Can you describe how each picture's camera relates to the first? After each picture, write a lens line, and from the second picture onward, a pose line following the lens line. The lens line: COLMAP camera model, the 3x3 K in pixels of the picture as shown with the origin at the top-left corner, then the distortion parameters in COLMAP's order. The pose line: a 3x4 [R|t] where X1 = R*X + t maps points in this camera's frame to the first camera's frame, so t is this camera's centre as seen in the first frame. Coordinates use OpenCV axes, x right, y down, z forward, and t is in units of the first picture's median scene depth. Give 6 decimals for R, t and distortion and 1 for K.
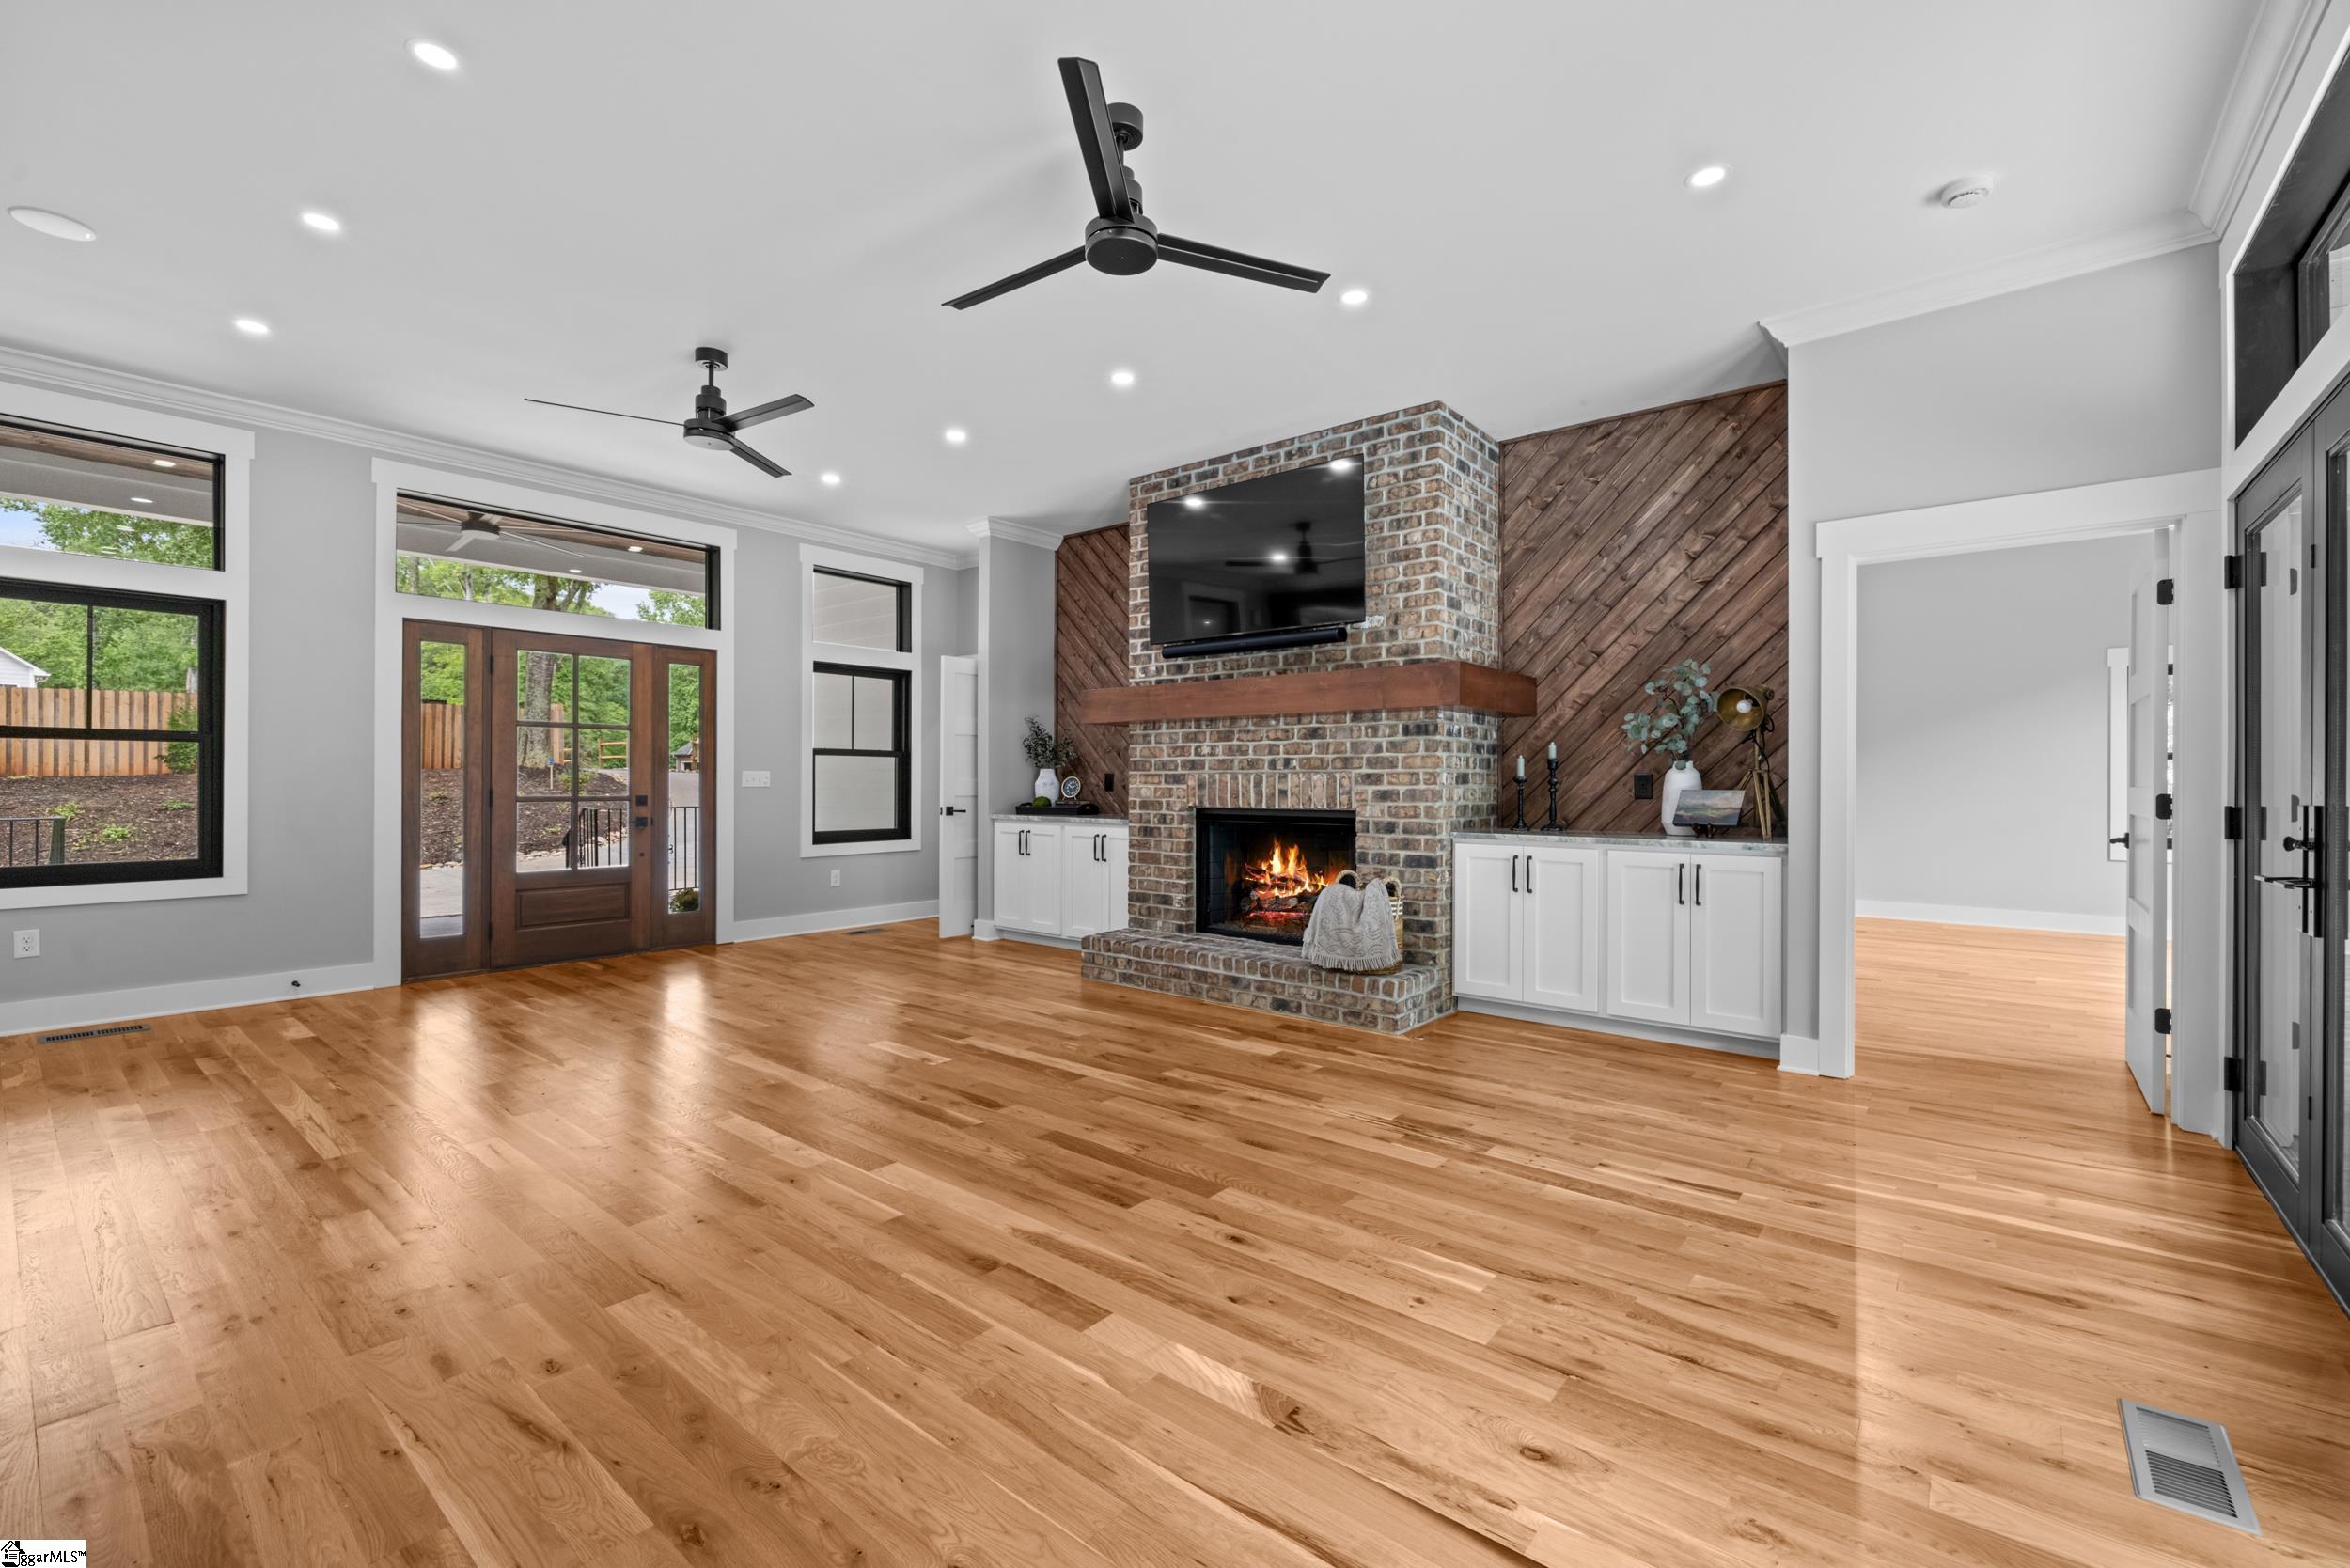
lens RADIAL K [[999.3, 0, 1173.2], [0, 999.3, 774.9], [0, 0, 1]] dist [-0.000641, 0.000032]
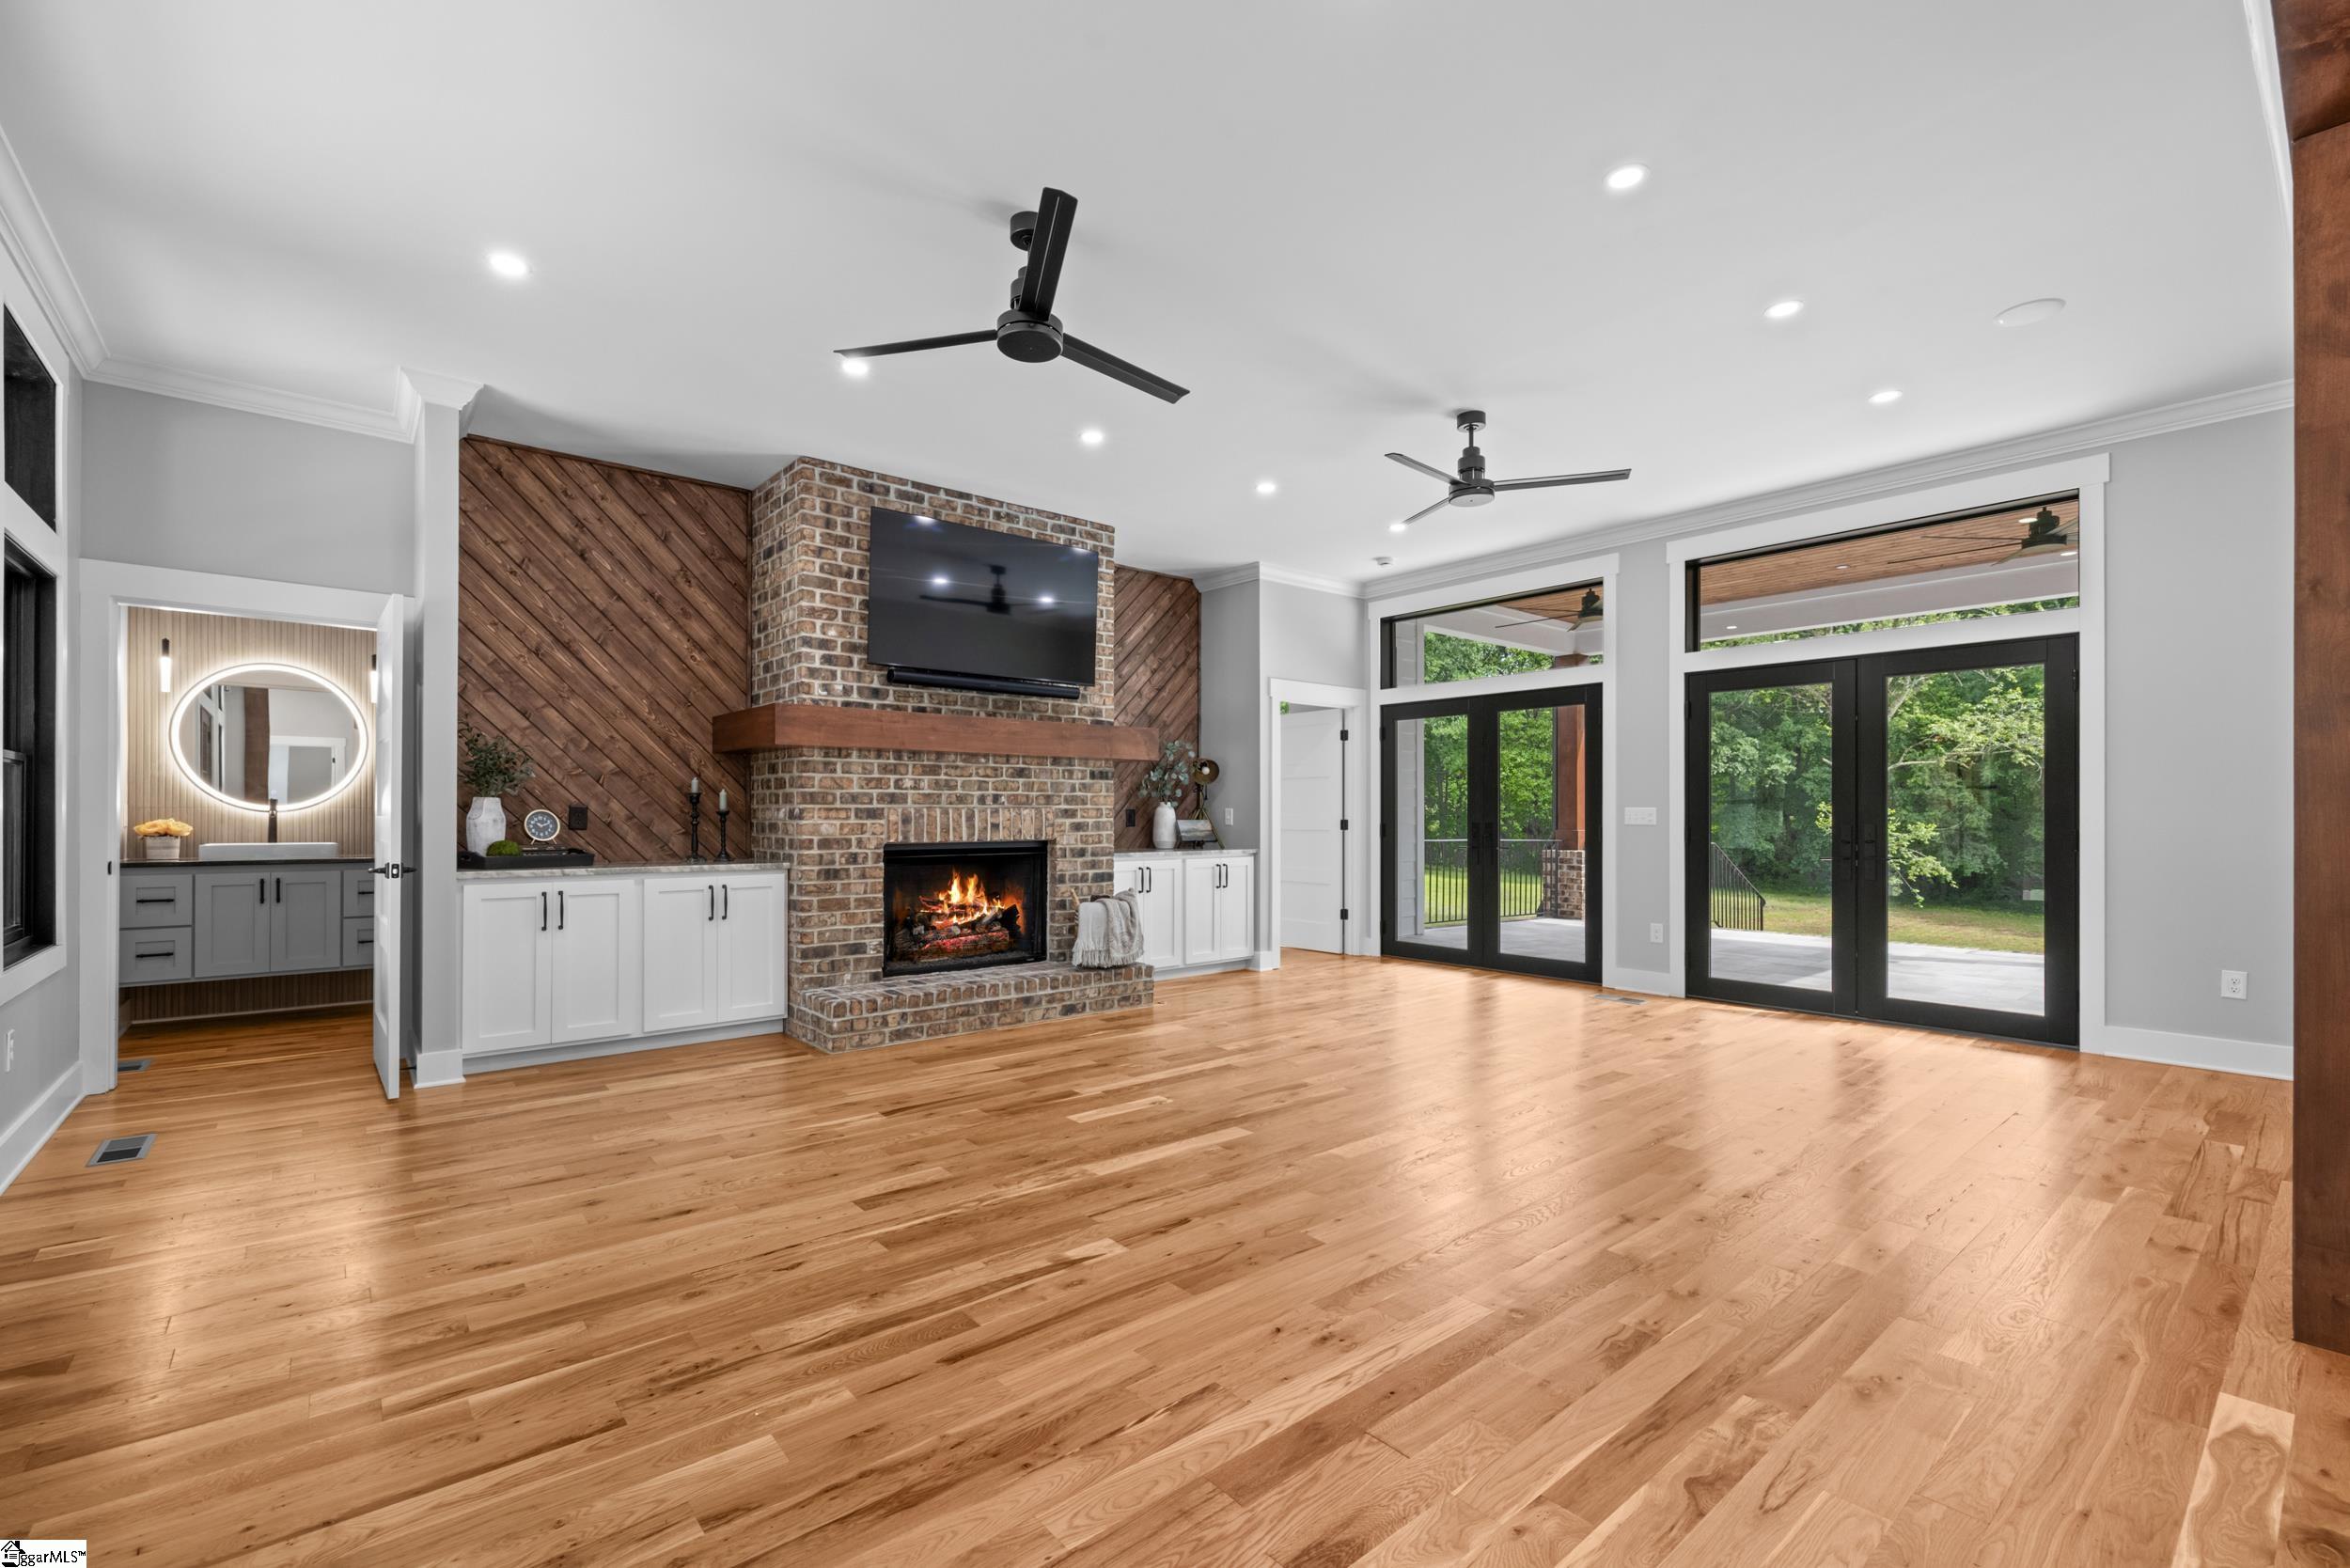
lens RADIAL K [[999.3, 0, 1173.7], [0, 999.3, 806.8], [0, 0, 1]] dist [-0.000641, 0.000032]
pose [[0.185410, 0.002604, 0.982658, -0.896410], [-0.006975, 0.999975, -0.001334, -0.002974], [-0.982637, -0.006606, 0.185423, 0.594931]]
